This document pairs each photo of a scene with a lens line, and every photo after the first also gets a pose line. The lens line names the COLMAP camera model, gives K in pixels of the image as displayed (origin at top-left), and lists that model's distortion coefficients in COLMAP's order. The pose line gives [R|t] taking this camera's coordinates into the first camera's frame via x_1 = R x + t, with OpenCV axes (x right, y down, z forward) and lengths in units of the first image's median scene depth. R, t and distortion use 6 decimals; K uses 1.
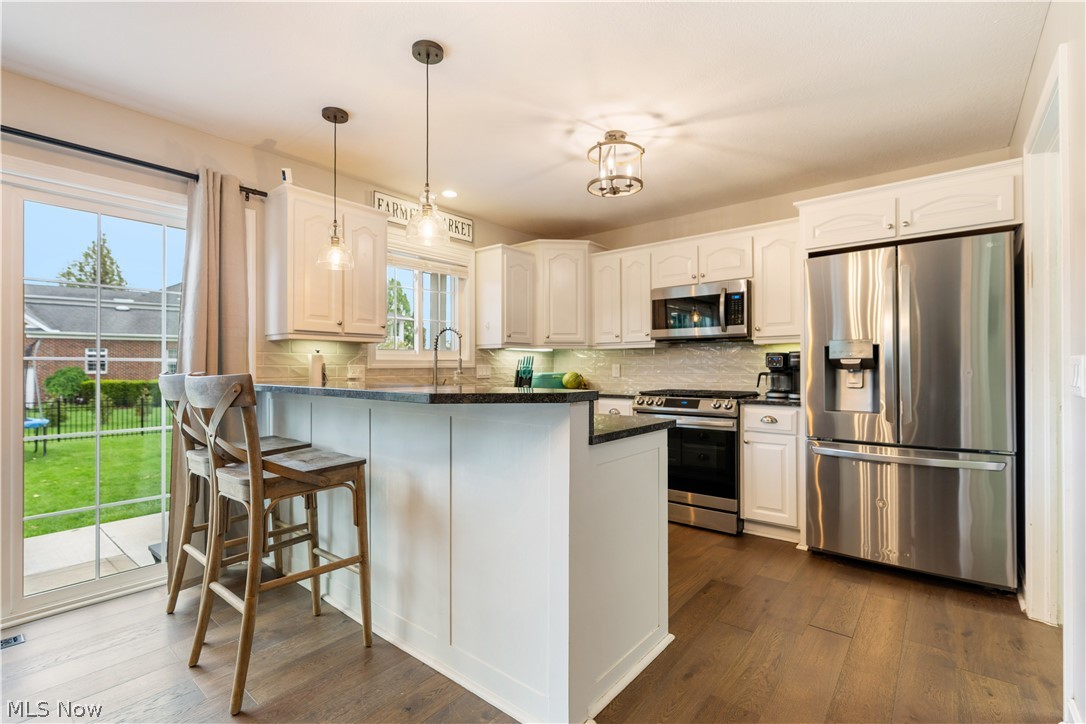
lens RADIAL K [[484.5, 0, 546.4], [0, 484.5, 366.9], [0, 0, 1]] dist [-0.004845, 0.000089]
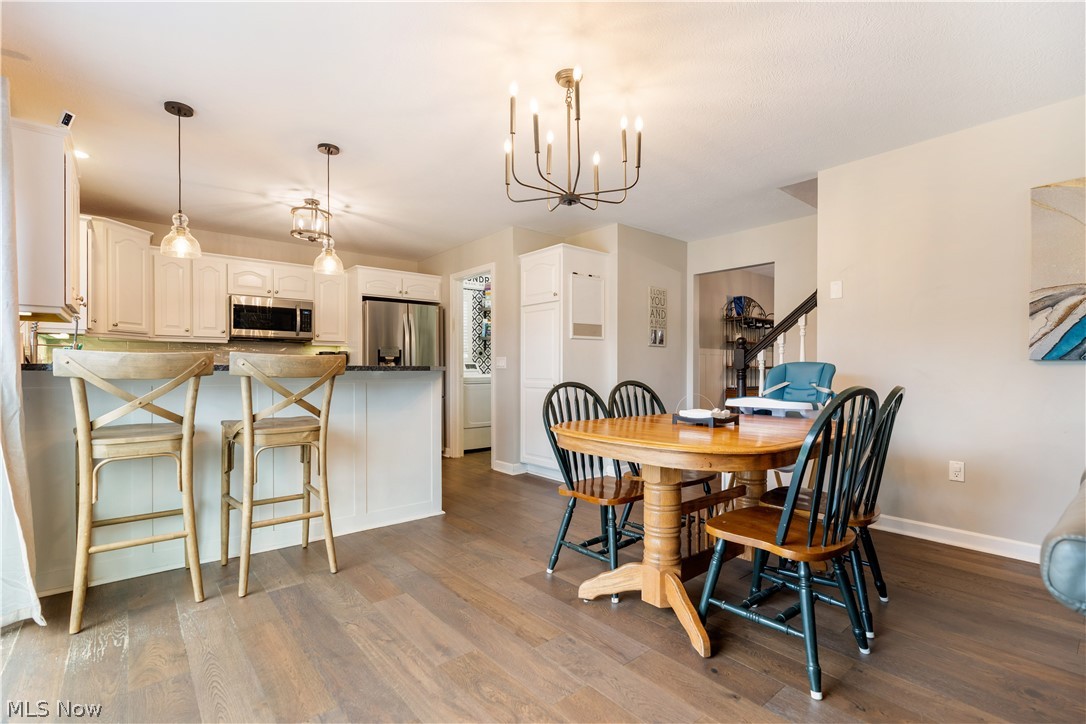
lens RADIAL K [[489.9, 0, 545.0], [0, 489.9, 371.3], [0, 0, 1]] dist [-0.009550, -0.000709]
pose [[0.175900, -0.000683, 0.984408, -0.948712], [-0.001102, 0.999999, 0.000890, 0.031771], [-0.984407, -0.001241, 0.175899, 0.026818]]
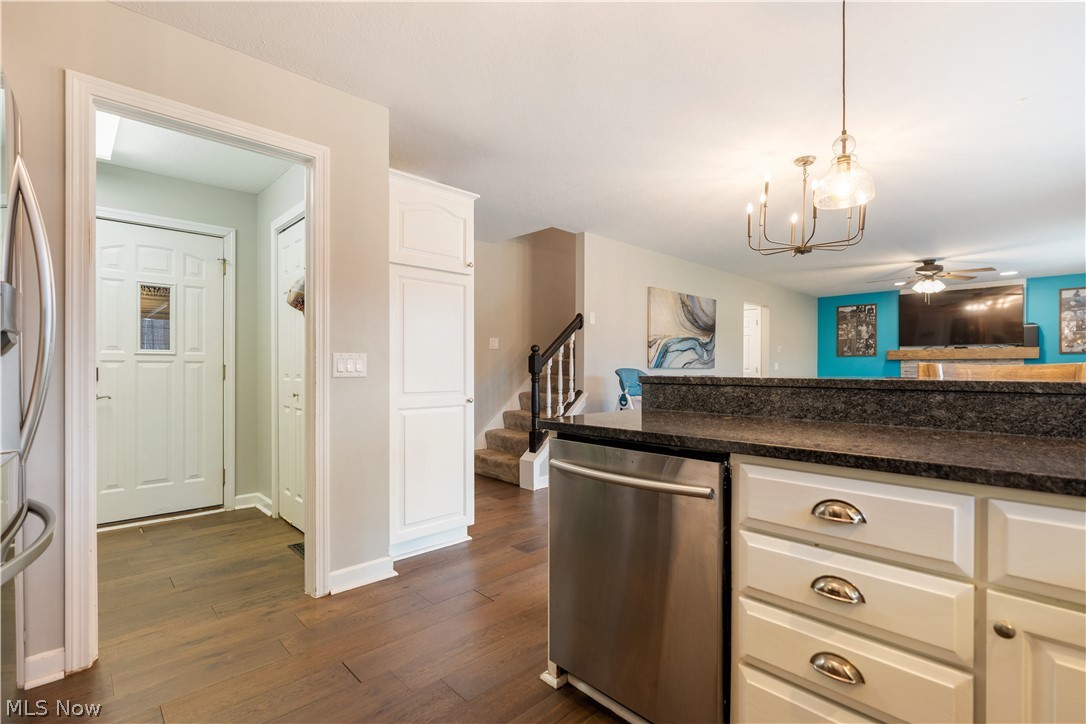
lens RADIAL K [[489.9, 0, 545.0], [0, 489.9, 371.3], [0, 0, 1]] dist [-0.009550, -0.000709]
pose [[-0.991363, -0.000491, 0.131147, 0.078047], [0.000549, 0.999969, 0.007895, 0.010632], [-0.131147, 0.007899, -0.991332, 1.056496]]
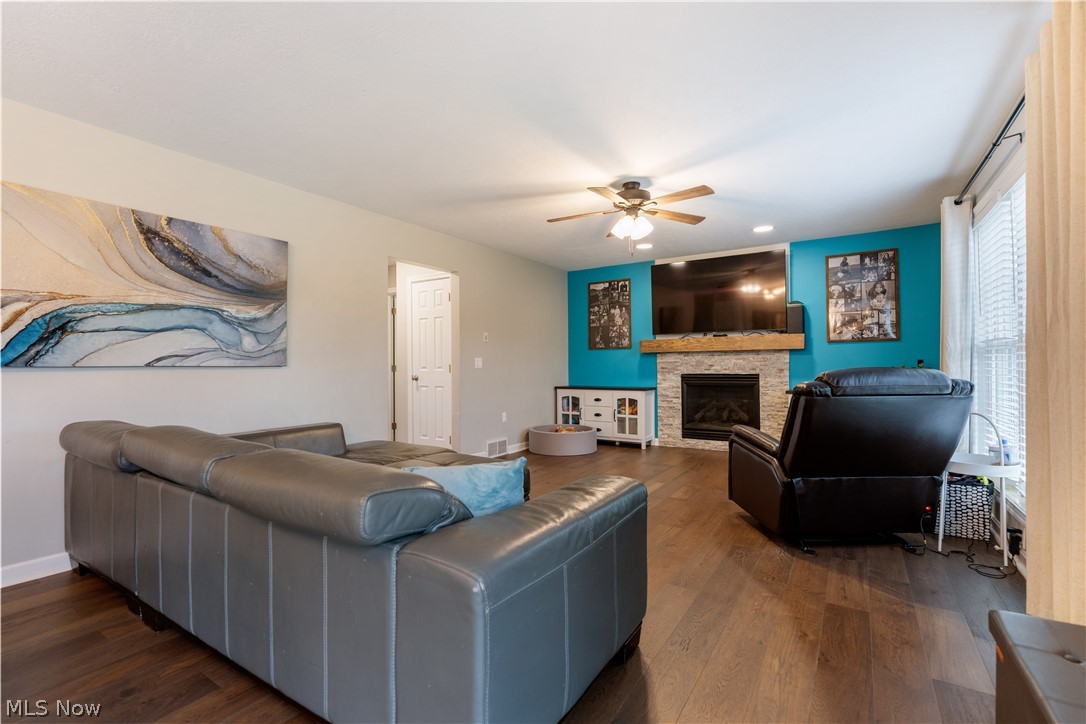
lens RADIAL K [[489.9, 0, 545.0], [0, 489.9, 371.3], [0, 0, 1]] dist [-0.009550, -0.000709]
pose [[-0.994069, 0.012628, -0.108018, -0.755909], [0.011795, 0.999896, 0.008352, 0.021904], [0.108112, 0.007029, -0.994114, 0.180981]]
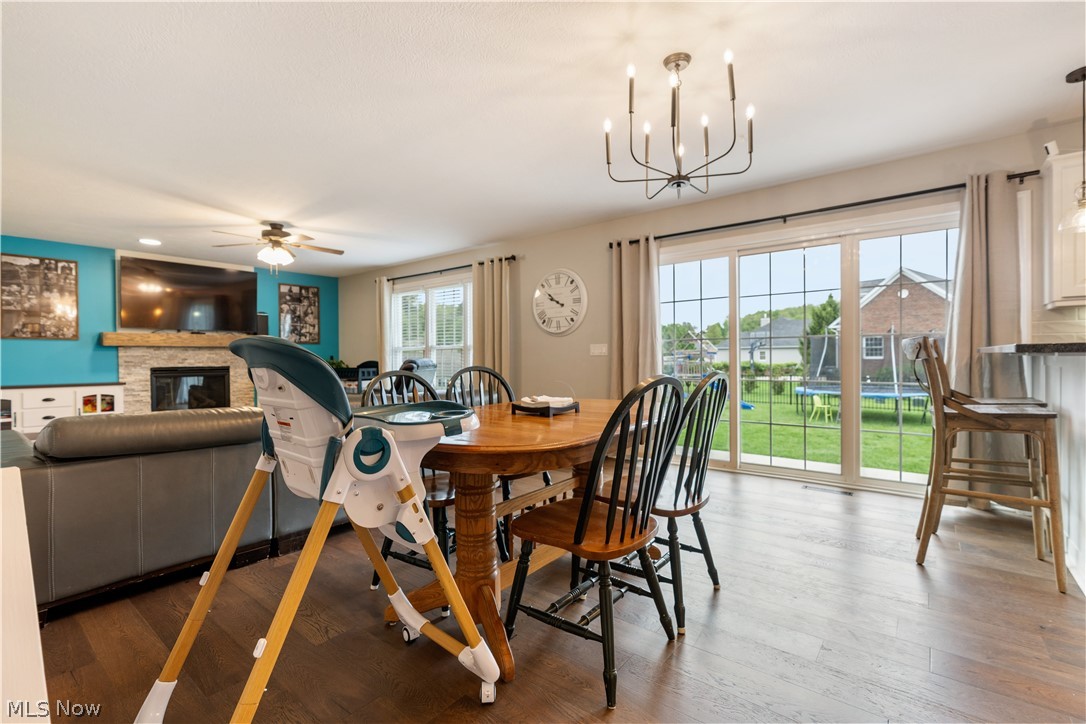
lens RADIAL K [[481.6, 0, 543.8], [0, 481.6, 360.4], [0, 0, 1]] dist [-0.002085, -0.000464]
pose [[0.004559, 0.007135, -0.999964, 0.379741], [0.010959, 0.999914, 0.007185, 0.029352], [0.999930, -0.010992, 0.004480, -0.073507]]
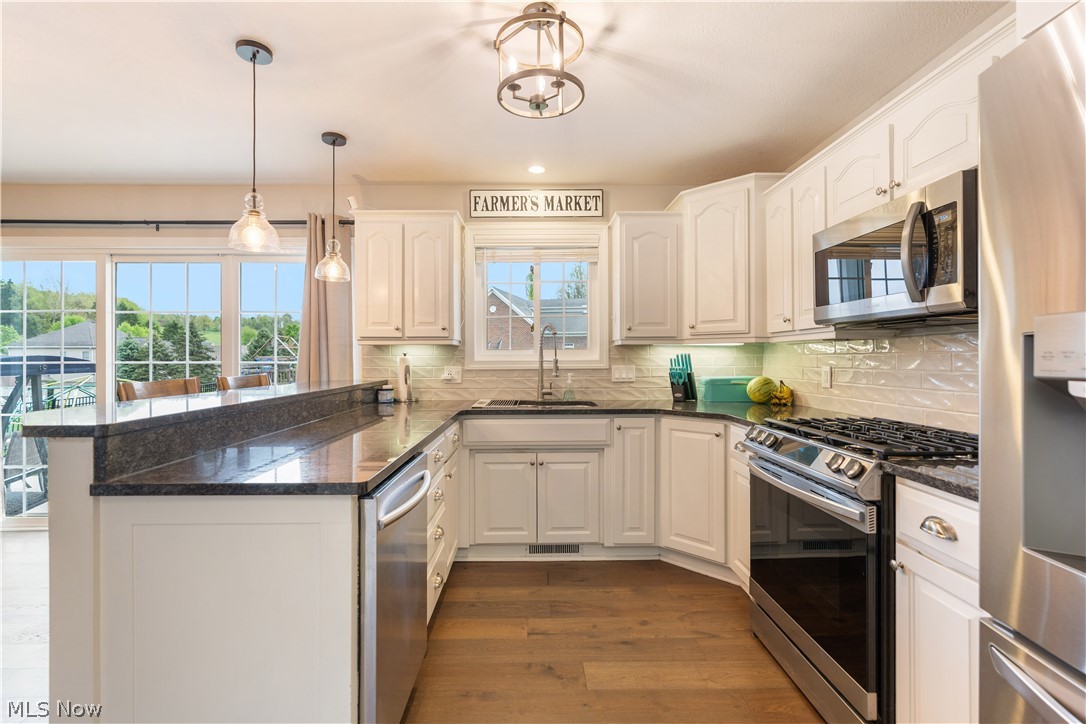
lens RADIAL K [[486.9, 0, 543.0], [0, 486.9, 362.0], [0, 0, 1]] dist [-0.017036, 0.008515]
pose [[0.644345, 0.008734, -0.764685, 0.497675], [0.001252, 0.999921, 0.012475, -0.024555], [0.764734, -0.008996, 0.644283, 0.465882]]
